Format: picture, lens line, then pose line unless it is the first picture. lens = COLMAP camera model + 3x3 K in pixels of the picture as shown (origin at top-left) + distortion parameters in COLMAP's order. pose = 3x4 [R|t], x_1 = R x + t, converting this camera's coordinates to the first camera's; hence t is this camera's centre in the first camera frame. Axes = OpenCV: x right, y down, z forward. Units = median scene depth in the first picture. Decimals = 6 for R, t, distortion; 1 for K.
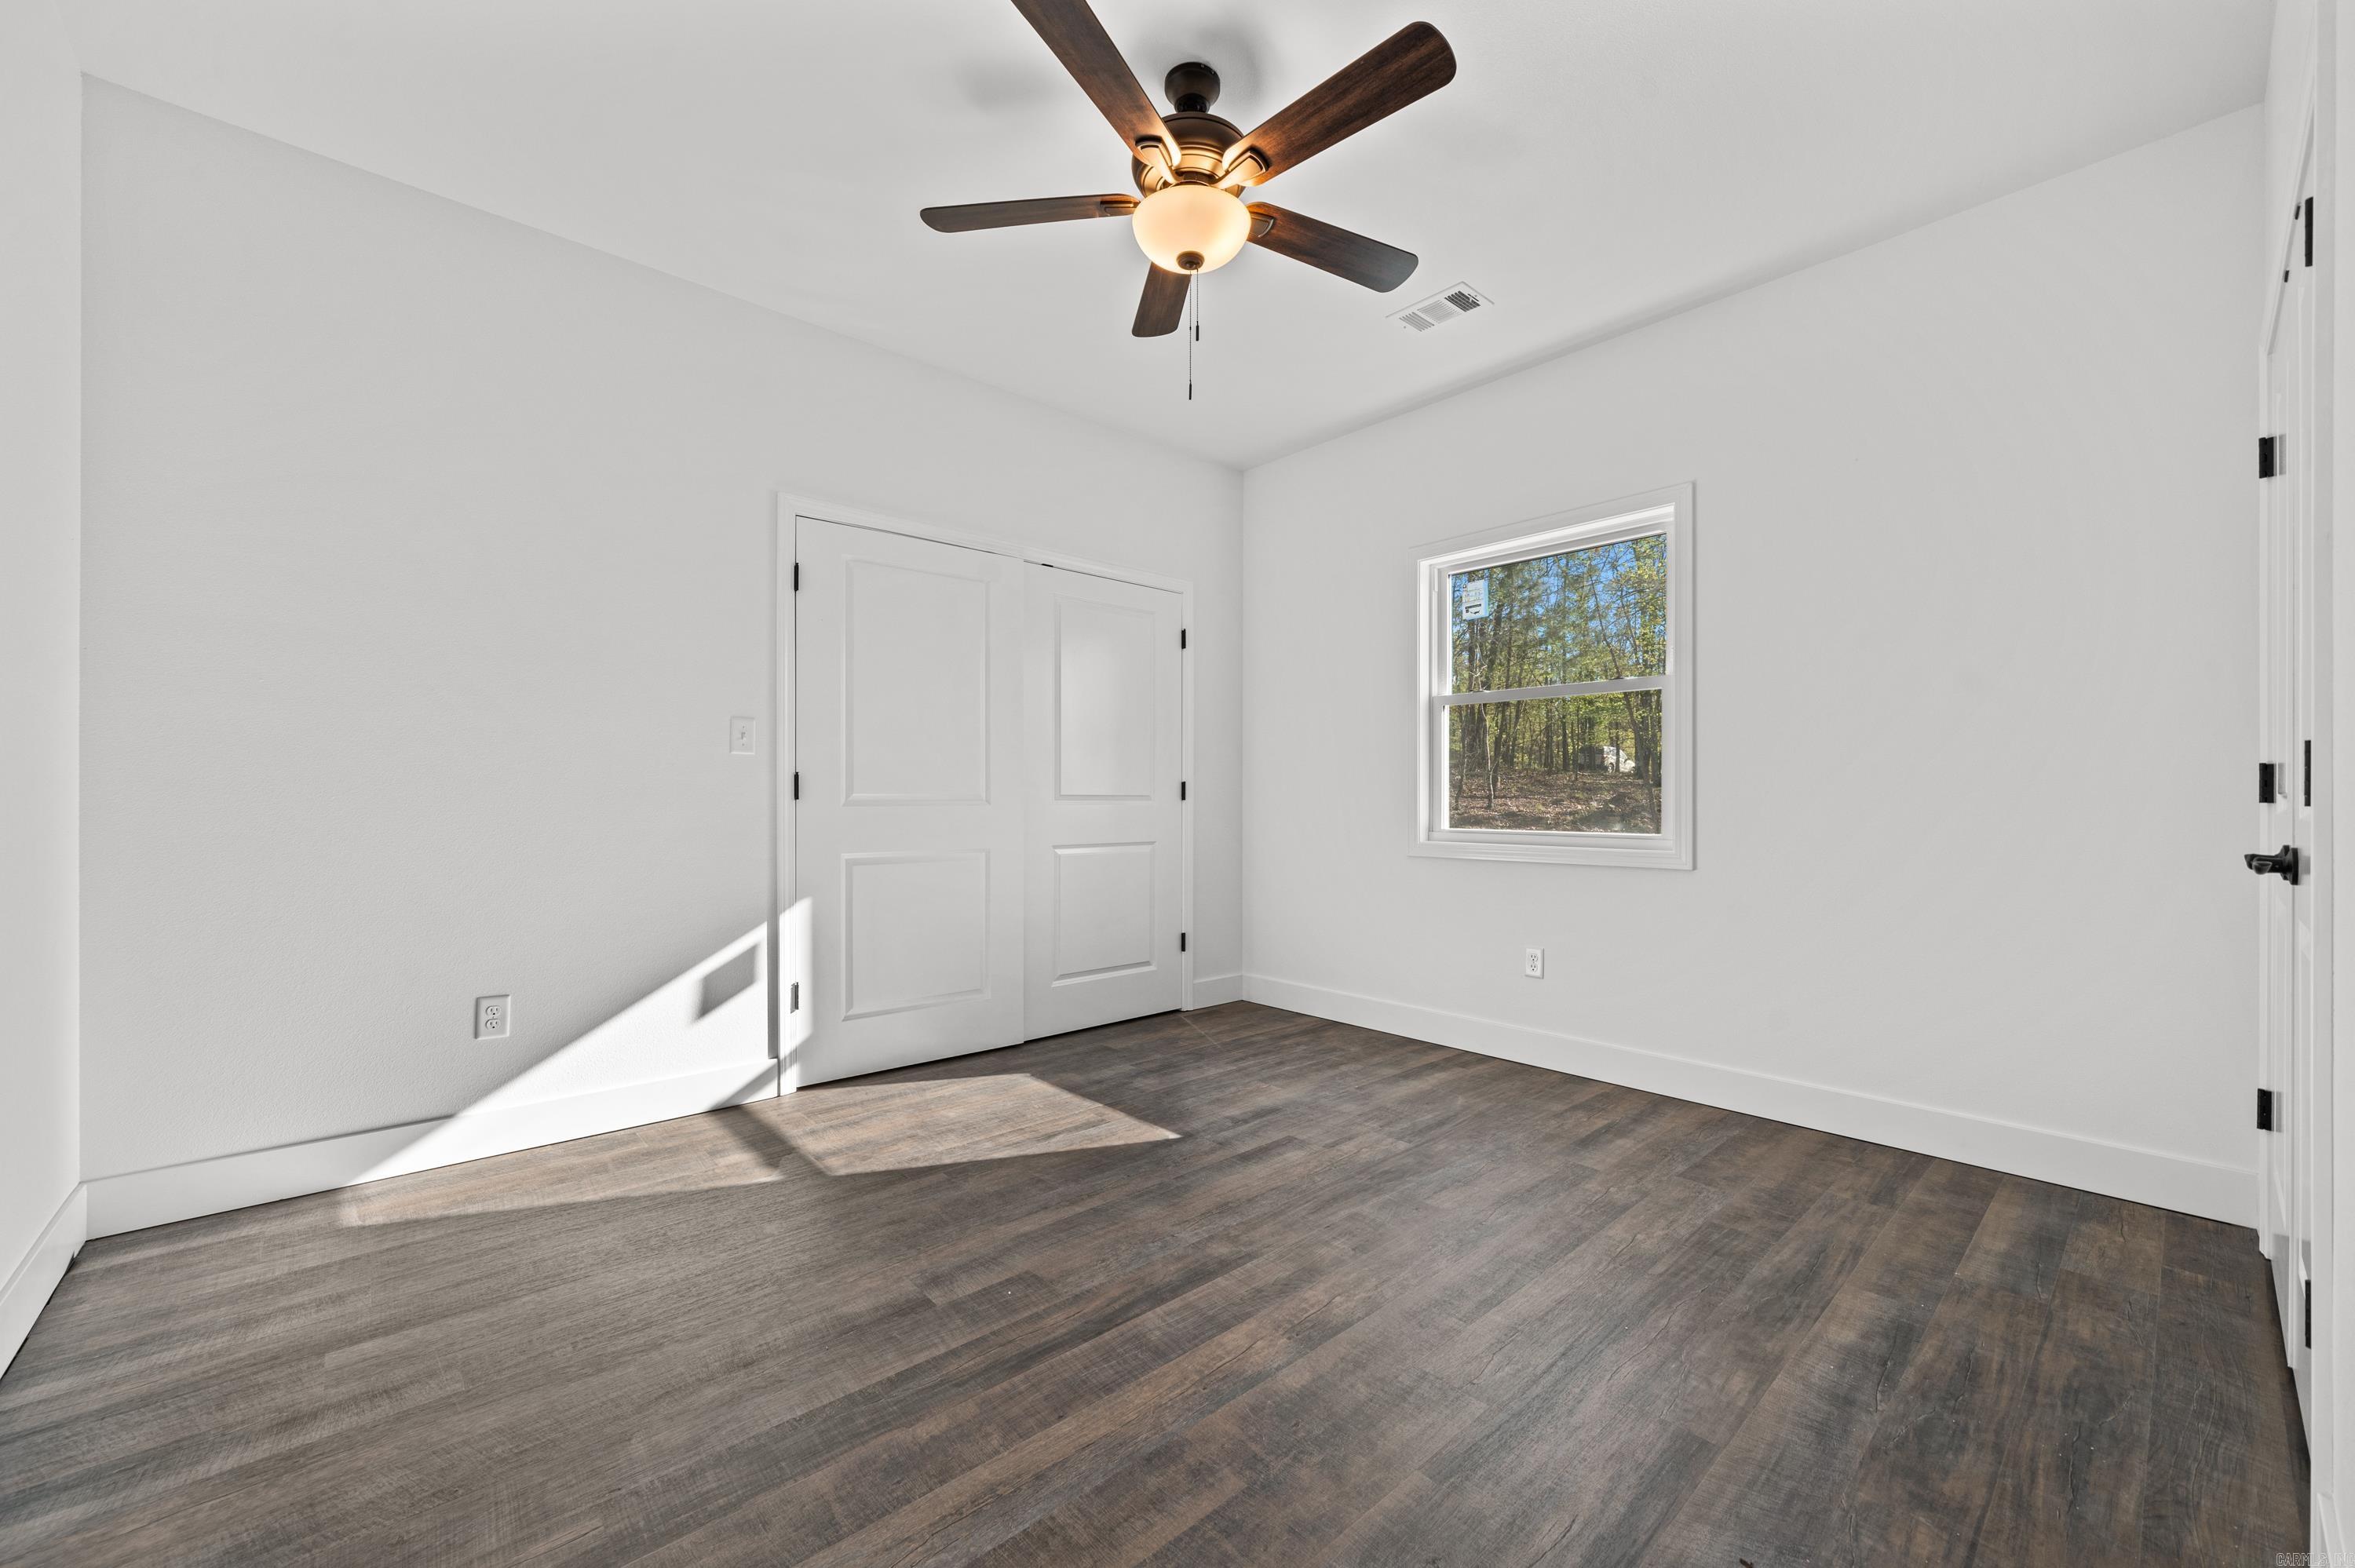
lens RADIAL K [[861.3, 0, 1177.2], [0, 861.3, 780.0], [0, 0, 1]] dist [-0.002729, -0.000245]
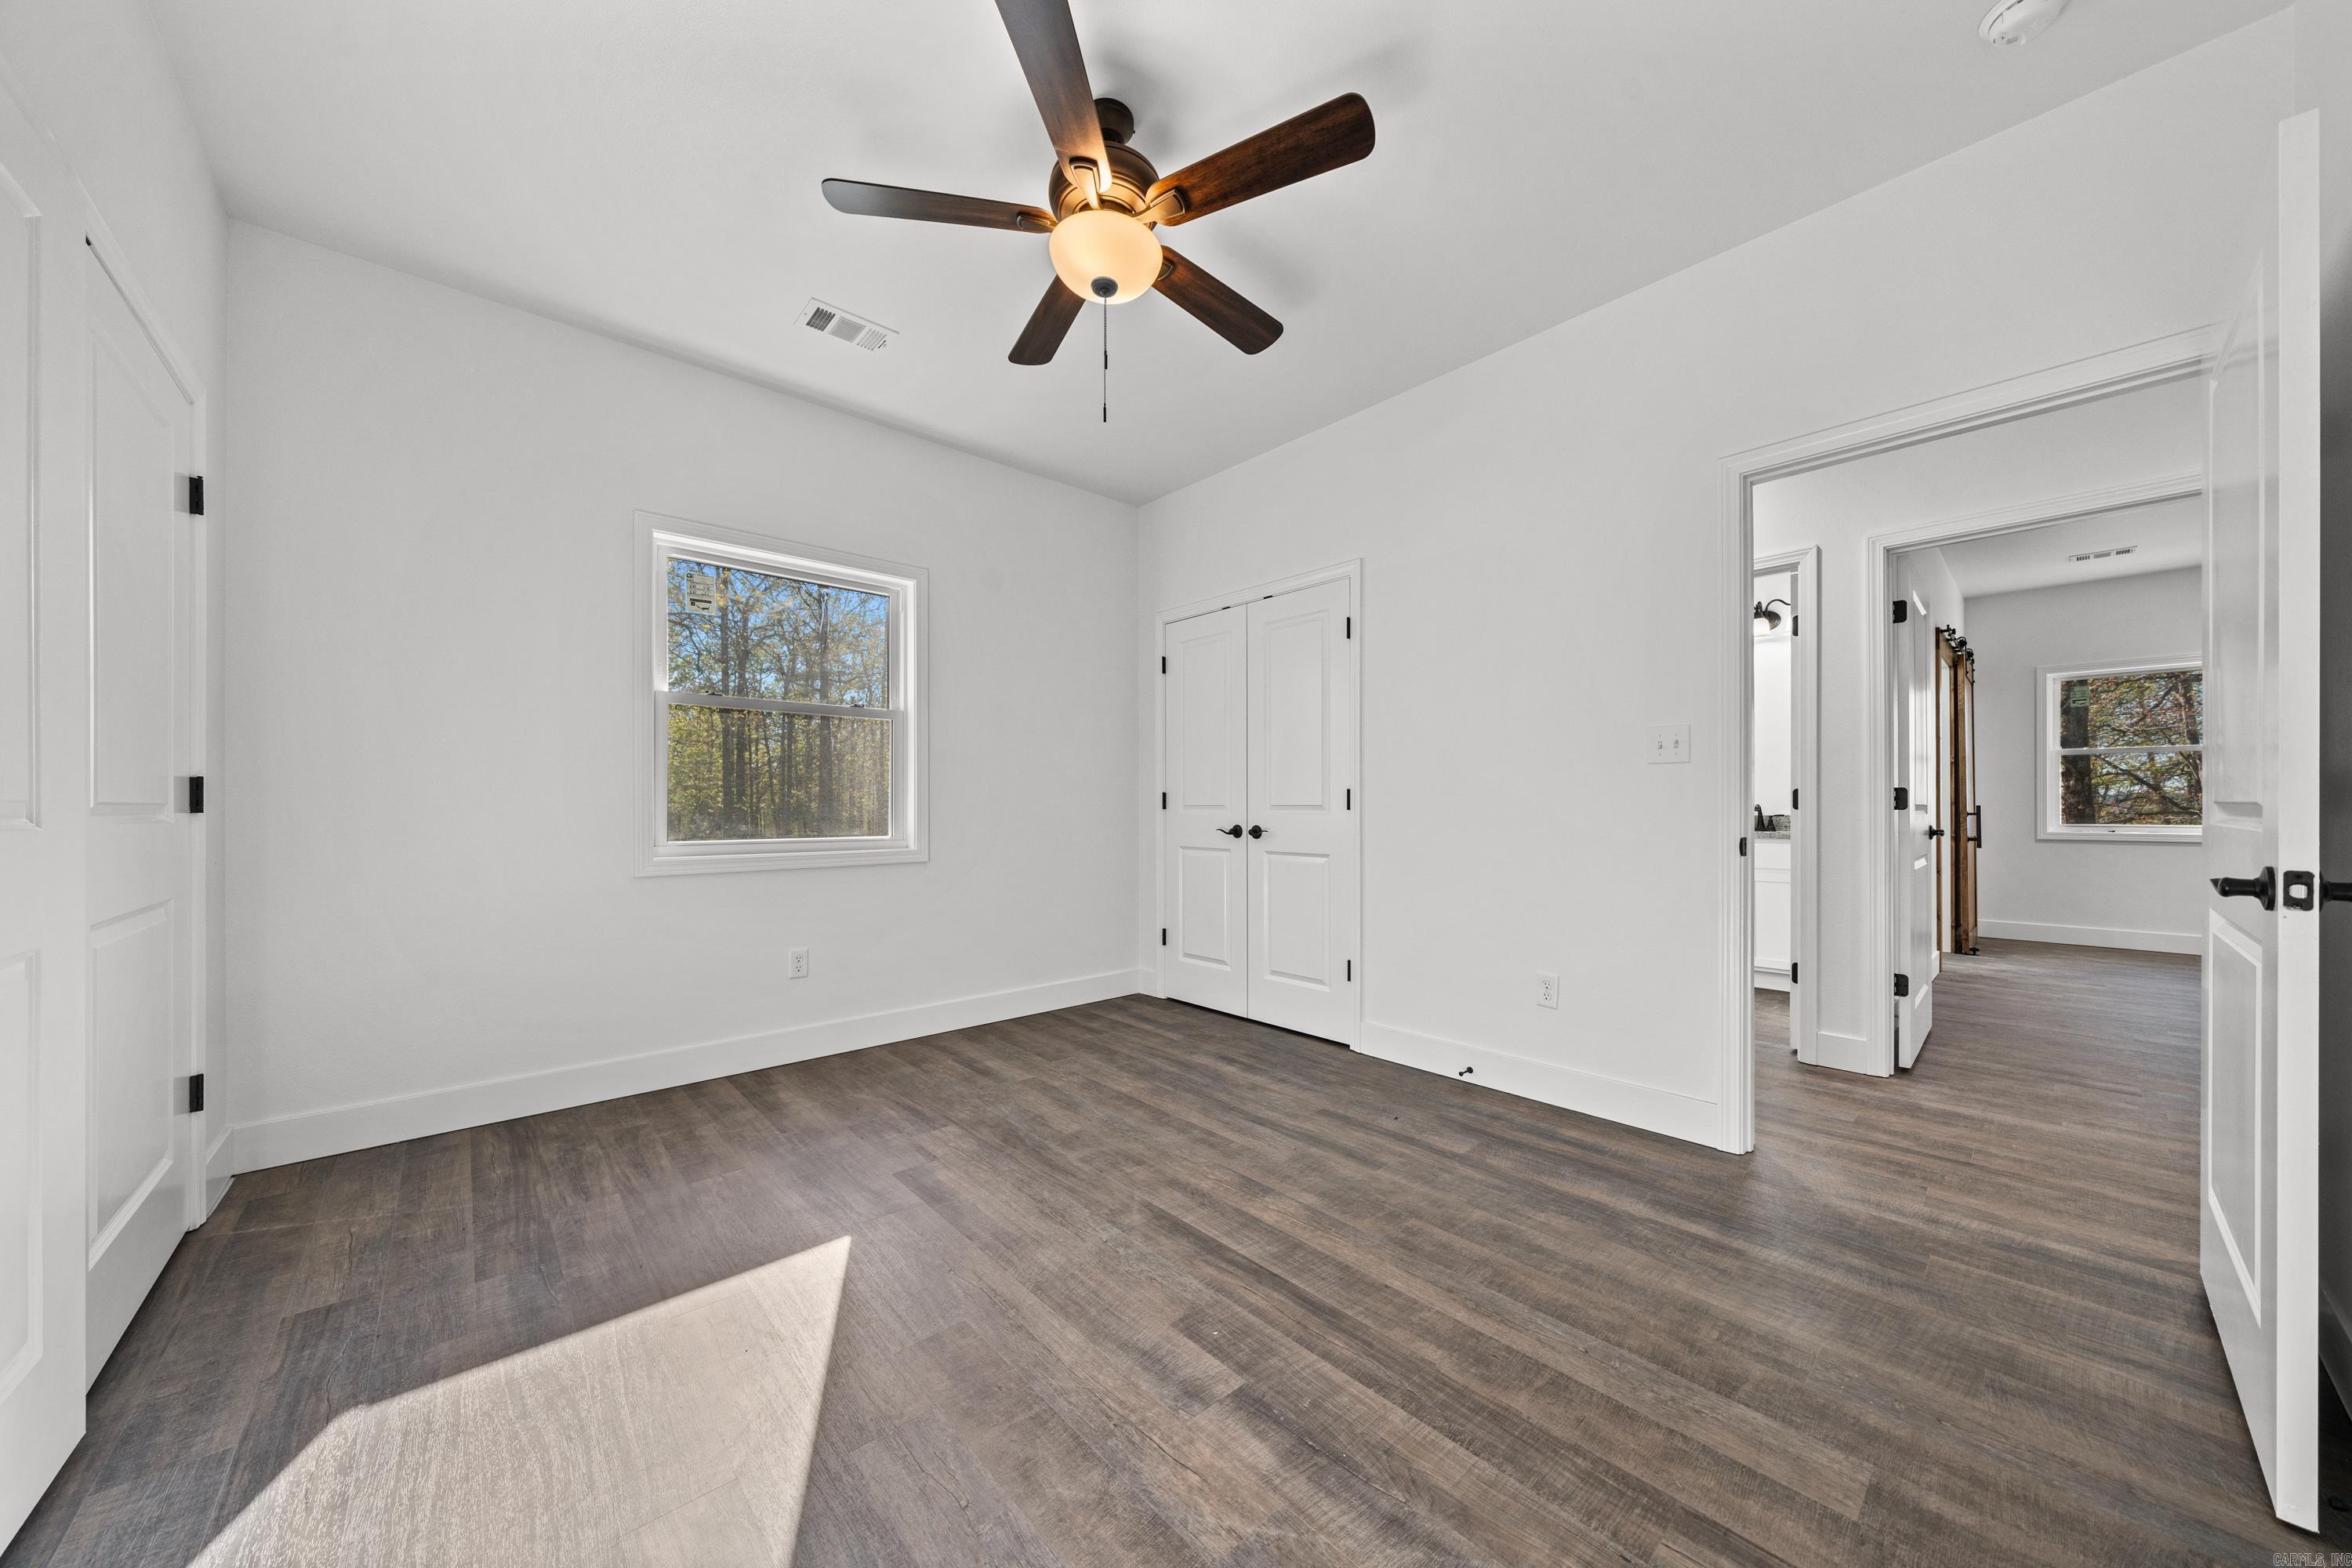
lens RADIAL K [[806.0, 0, 1171.5], [0, 806.0, 800.4], [0, 0, 1]] dist [-0.004776, -0.000327]
pose [[0.032285, 0.005003, 0.999466, -0.865162], [-0.020198, 0.999787, -0.004352, 0.018838], [-0.999275, -0.020047, 0.032379, 0.832853]]
